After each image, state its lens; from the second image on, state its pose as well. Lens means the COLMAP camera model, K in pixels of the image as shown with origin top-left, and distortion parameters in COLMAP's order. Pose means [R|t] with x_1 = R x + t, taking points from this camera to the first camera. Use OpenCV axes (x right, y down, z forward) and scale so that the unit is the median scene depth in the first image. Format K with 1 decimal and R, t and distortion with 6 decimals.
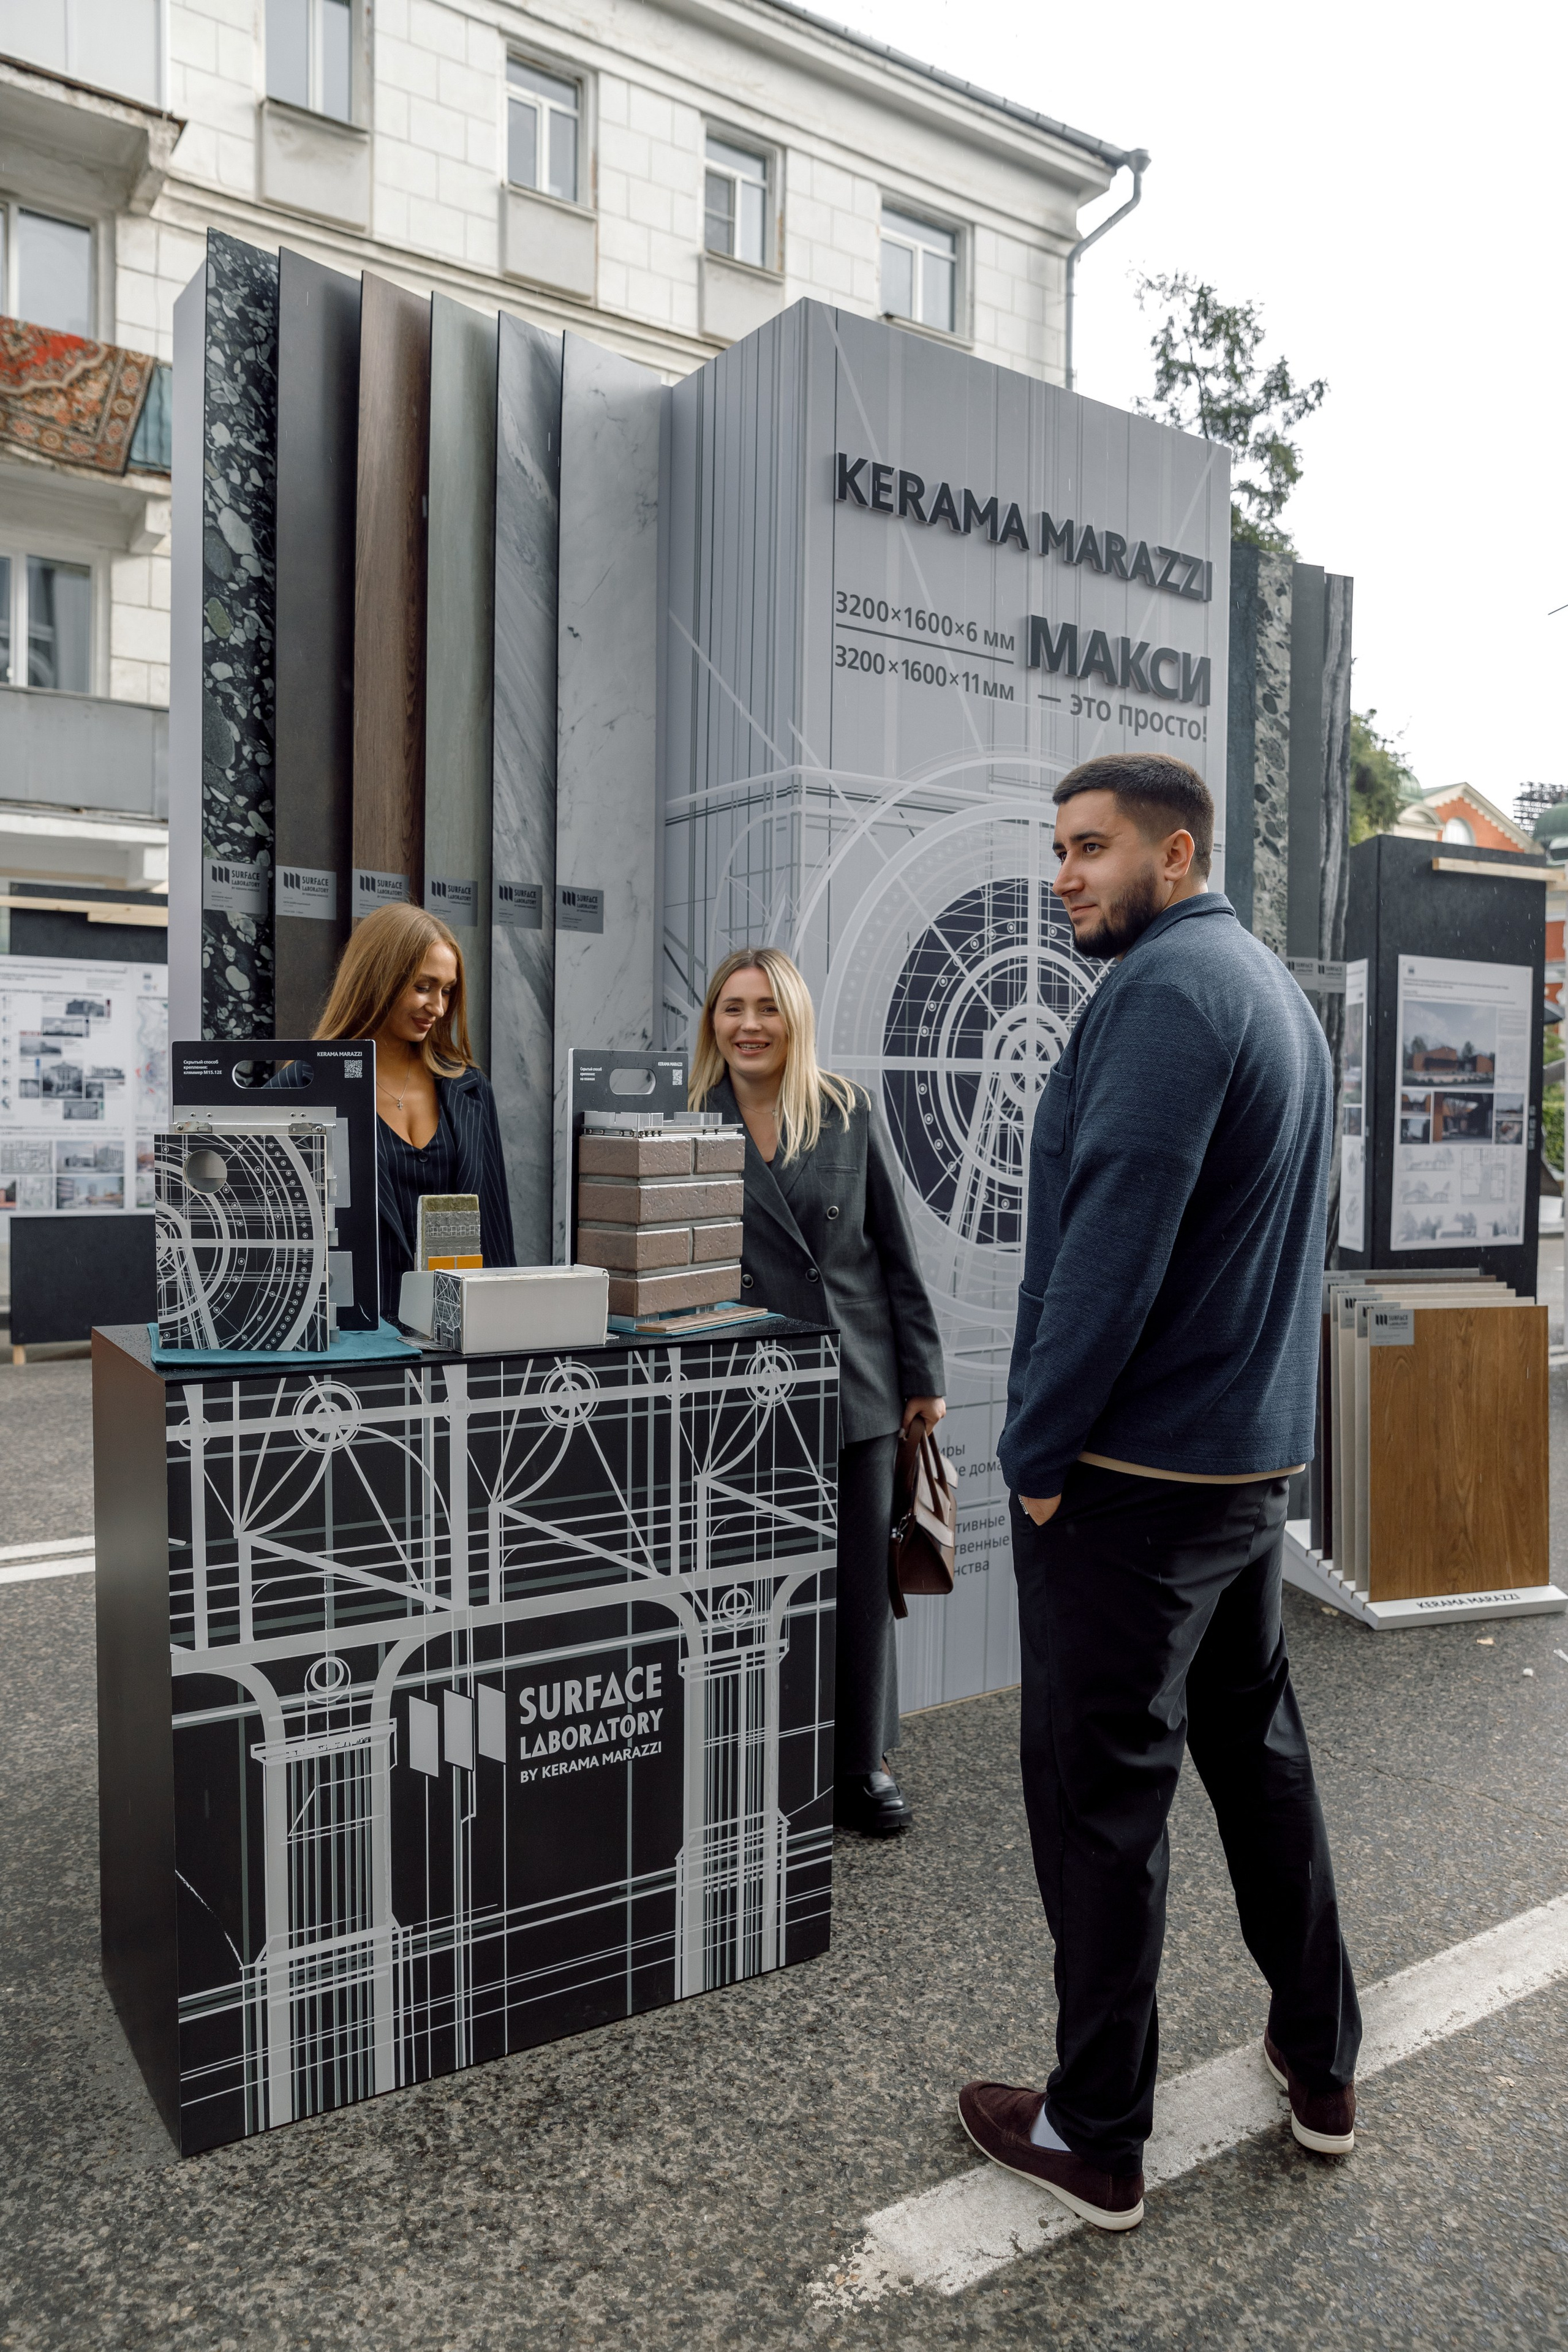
lens RADIAL K [[1653.1, 0, 792.0], [0, 1653.1, 1181.2], [0, 0, 1]] dist [-0.104107, 0.091925]
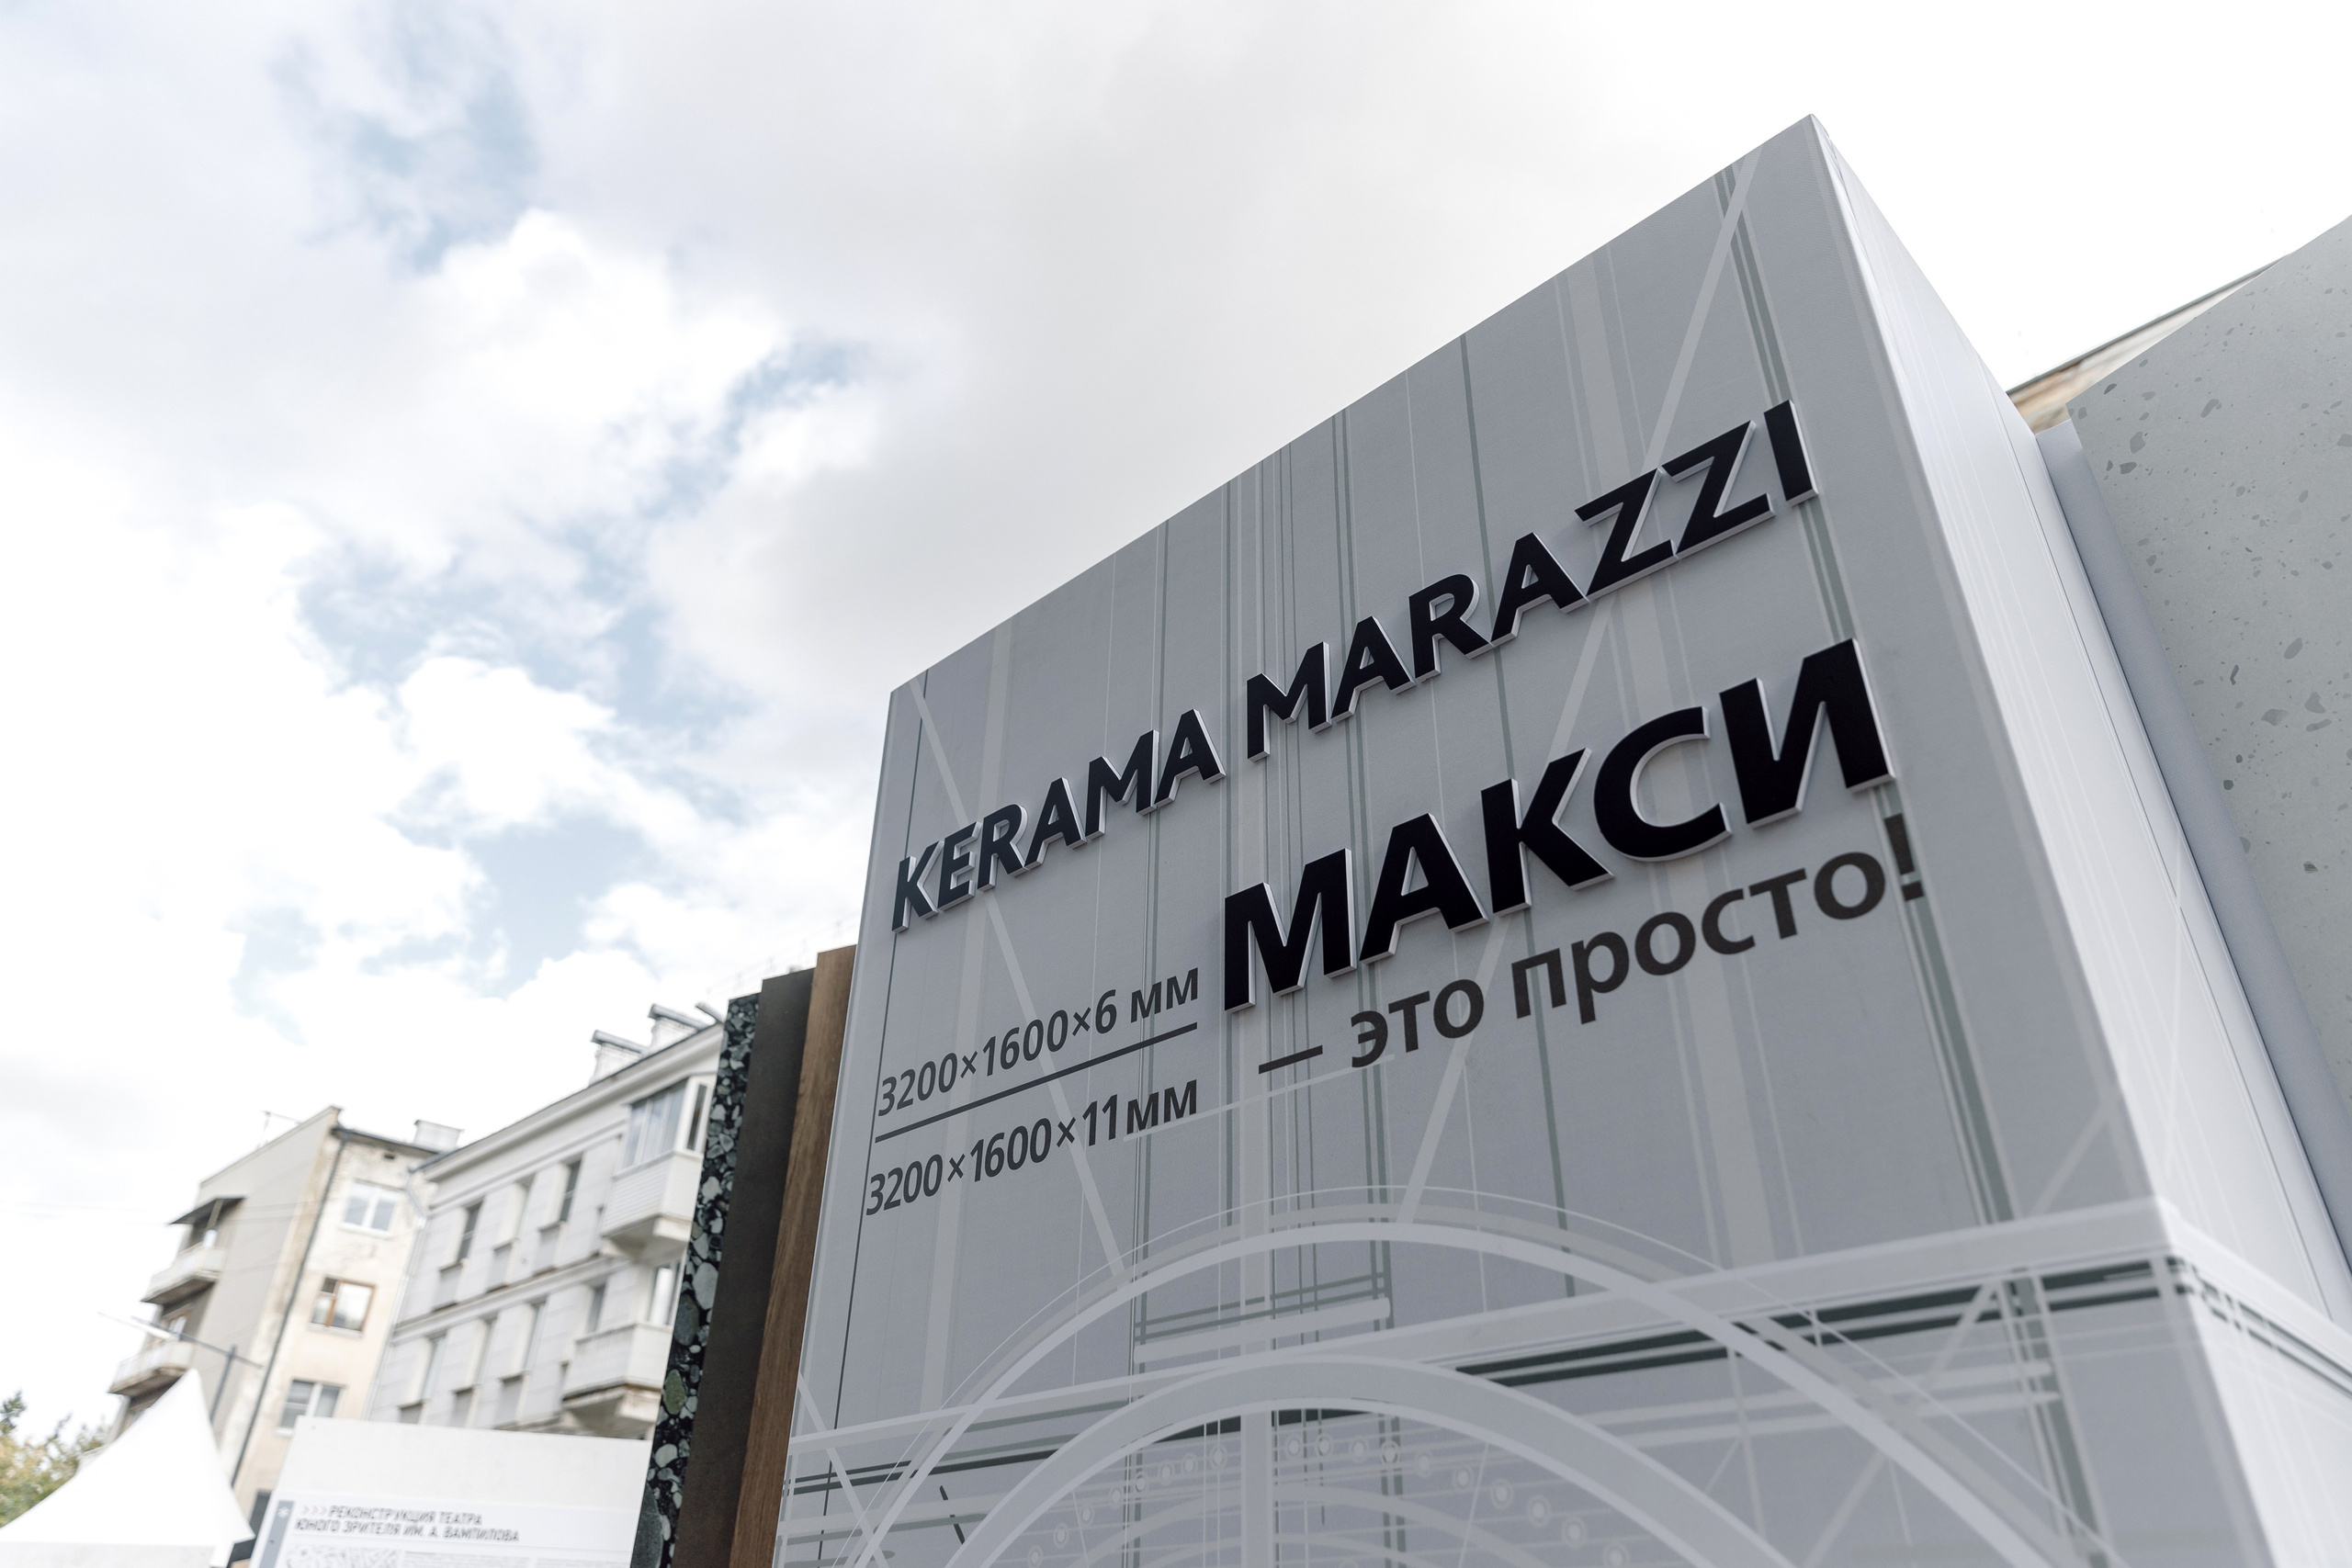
lens RADIAL K [[1544.0, 0, 1176.0], [0, 1544.0, 784.0], [0, 0, 1]] dist [0.004453, -0.000410]
pose [[0.204133, -0.524712, -0.826443, 0.563072], [-0.066776, 0.834789, -0.546505, -0.175707], [0.976663, 0.166746, 0.135370, 1.067334]]
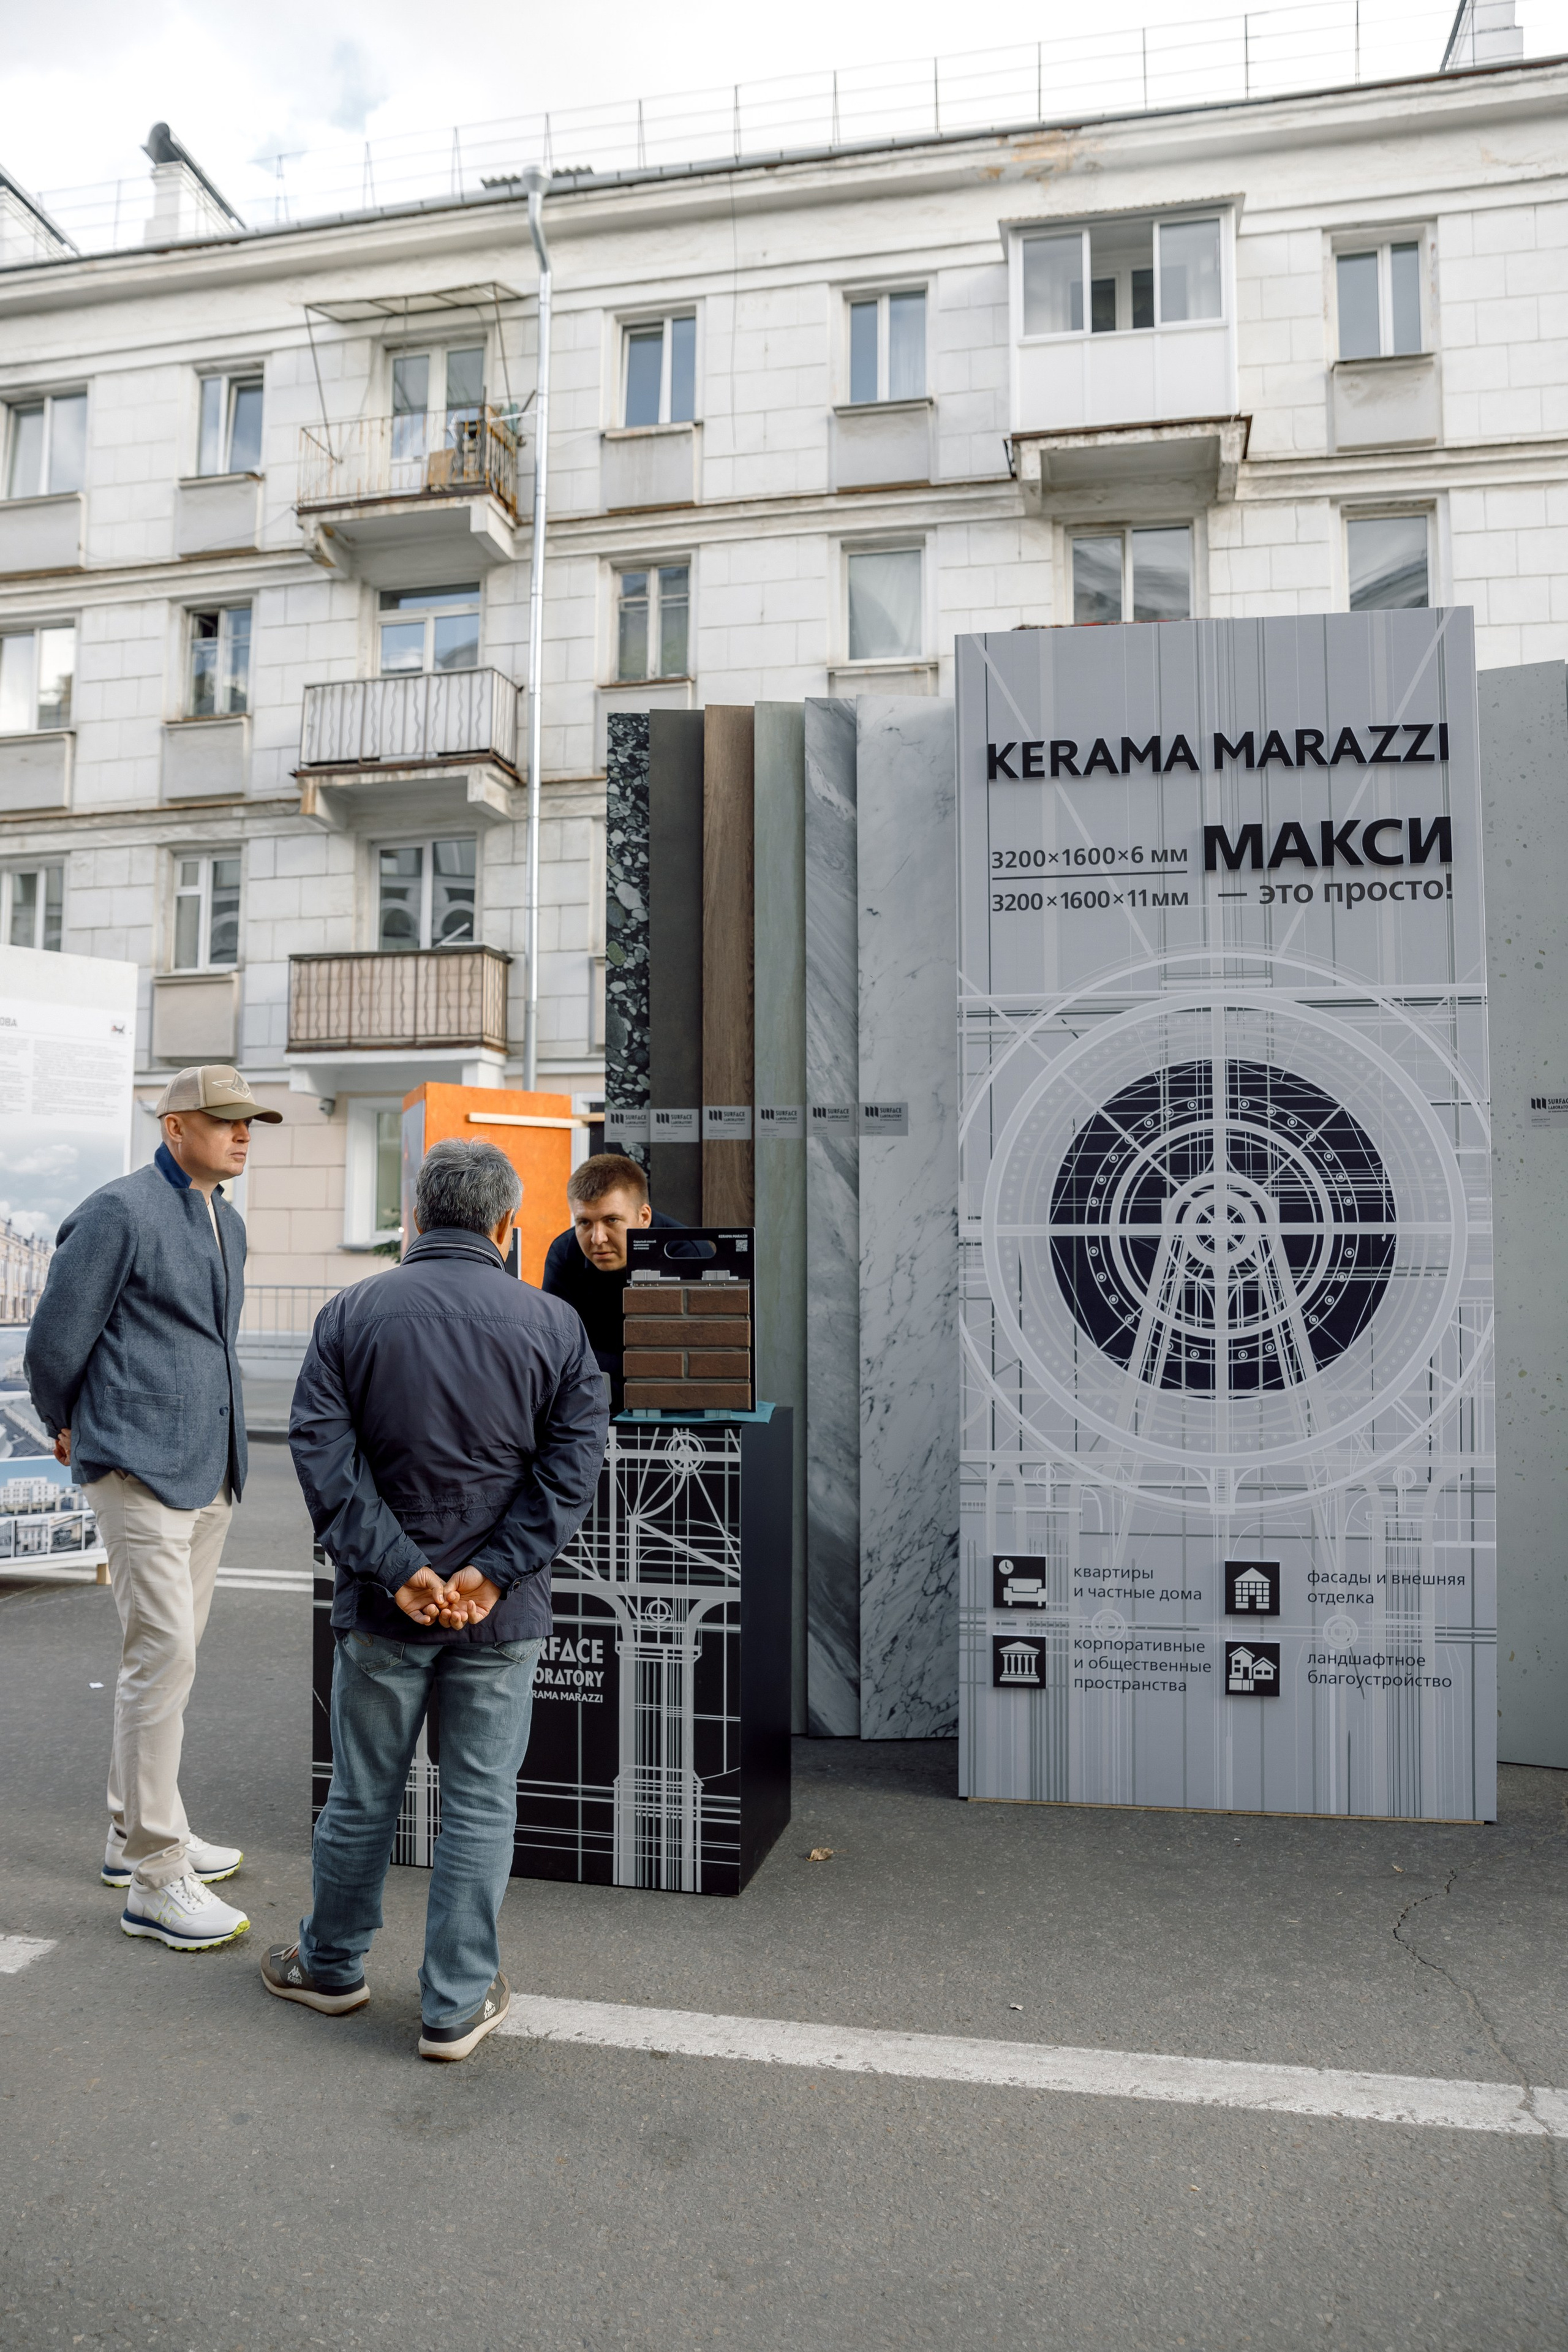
lens RADIAL K [[1661.4, 0, 790.5], [0, 1661.4, 1184.3], [0, 0, 1]] dist [-0.110407, 0.089212]
pose [[0.702540, -0.046988, -0.710092, 0.847950], [-0.028640, 0.995143, -0.094185, 0.014443], [0.711068, 0.086506, 0.697781, 0.035435]]
